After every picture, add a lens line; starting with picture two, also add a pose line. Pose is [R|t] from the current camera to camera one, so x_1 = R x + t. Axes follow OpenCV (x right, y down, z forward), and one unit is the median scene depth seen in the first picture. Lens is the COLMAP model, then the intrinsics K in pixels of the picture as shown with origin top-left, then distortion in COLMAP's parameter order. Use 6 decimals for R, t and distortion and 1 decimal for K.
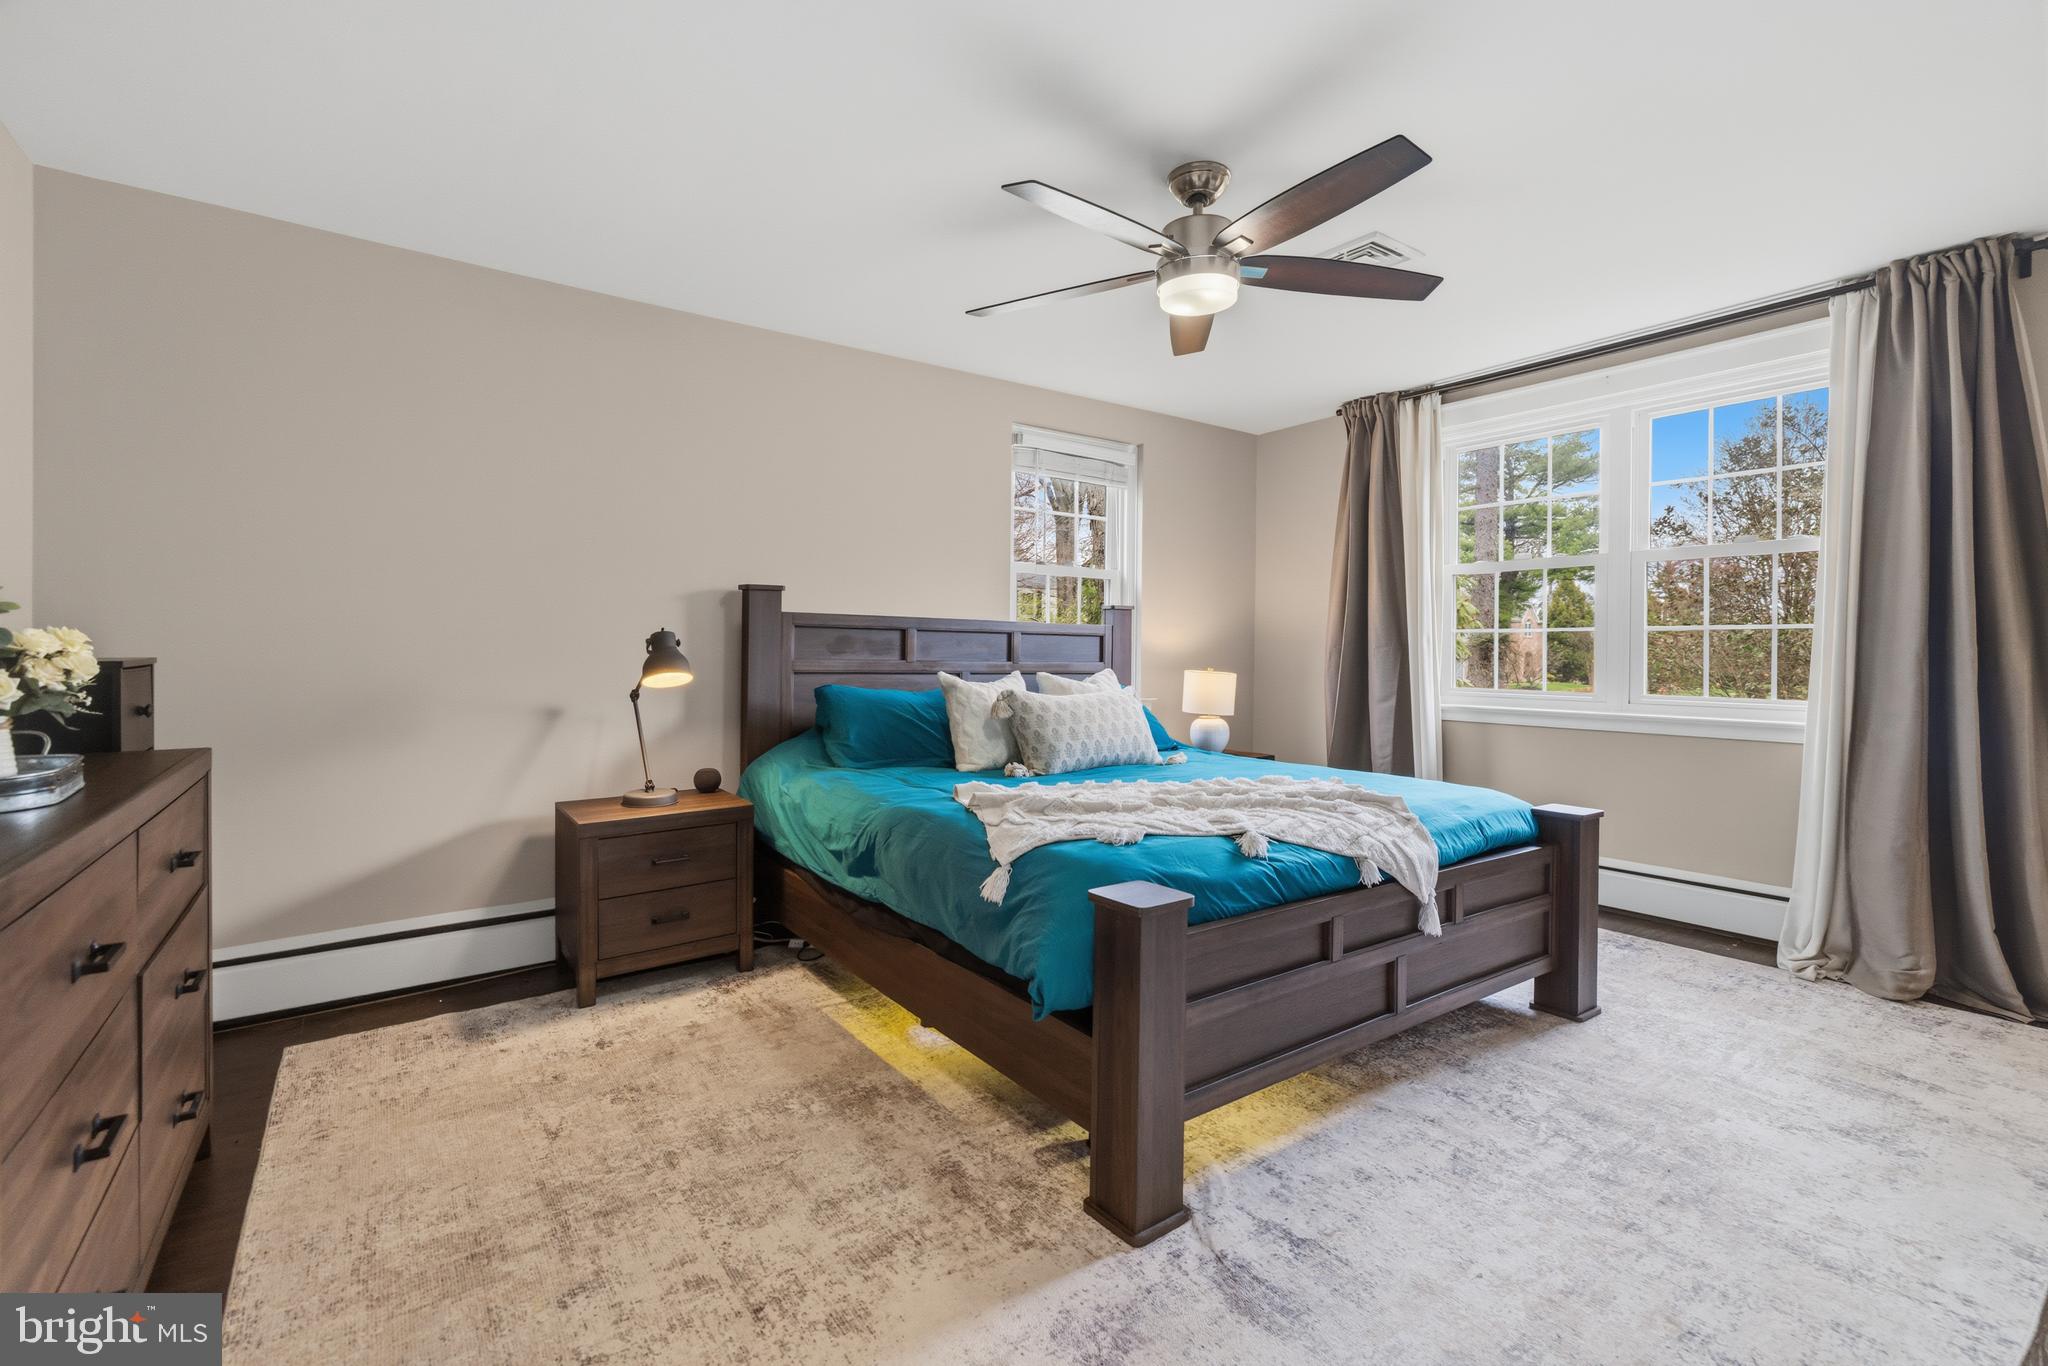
lens RADIAL K [[924.7, 0, 1025.1], [0, 924.7, 665.7], [0, 0, 1]] dist [-0.025873, -0.000072]
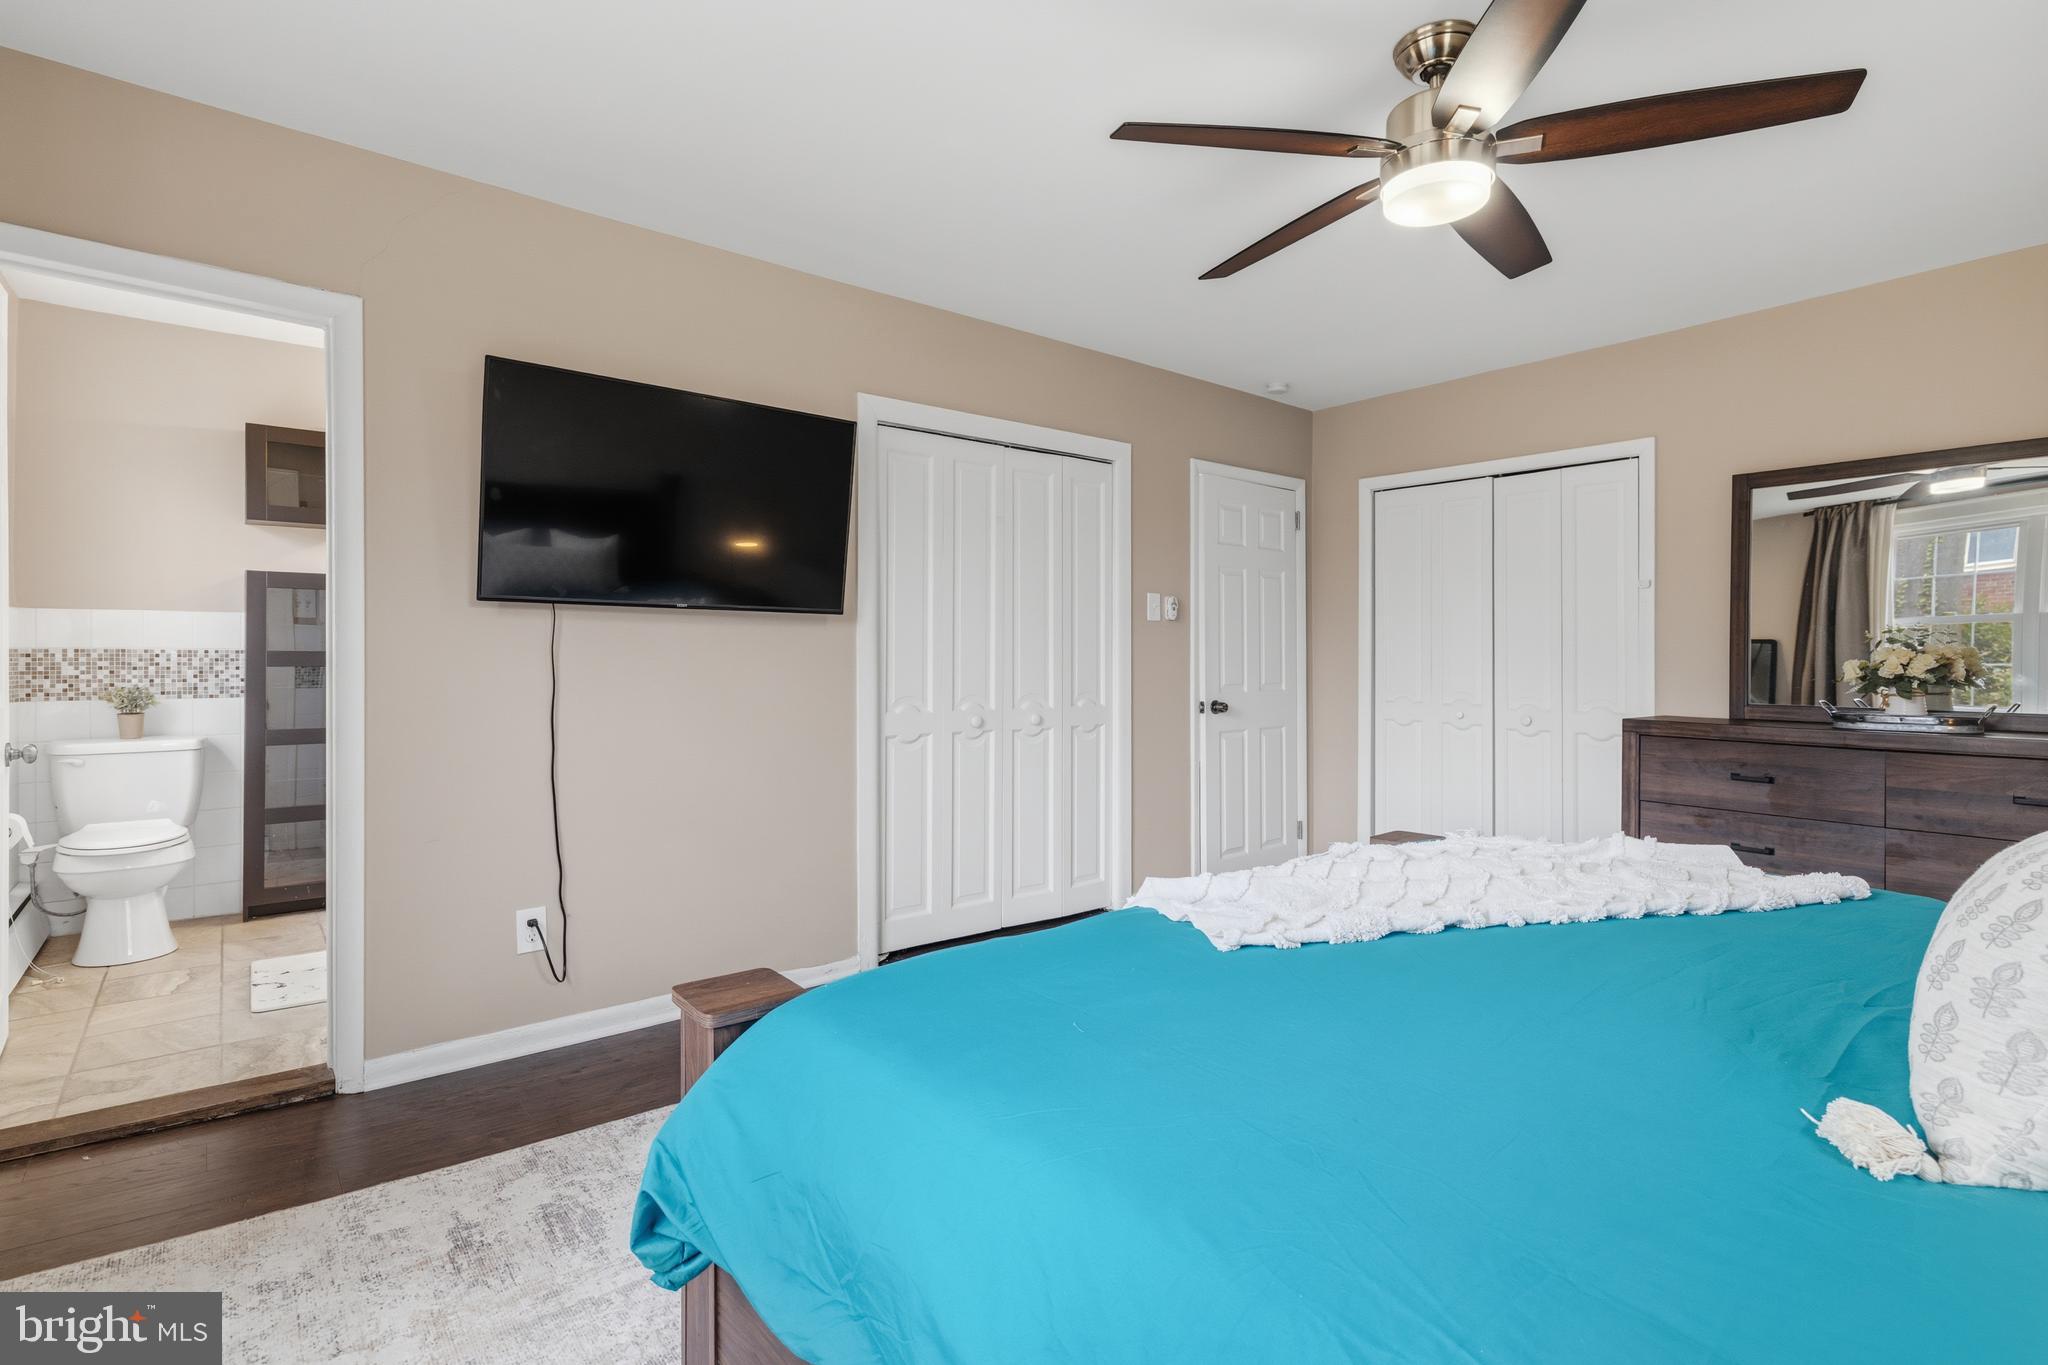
lens RADIAL K [[924.7, 0, 1025.1], [0, 924.7, 665.2], [0, 0, 1]] dist [-0.025873, -0.000072]
pose [[-0.999381, -0.010192, -0.033677, 0.534298], [-0.010485, 0.999909, 0.008533, -0.035075], [0.033586, 0.008881, -0.999396, 1.747342]]
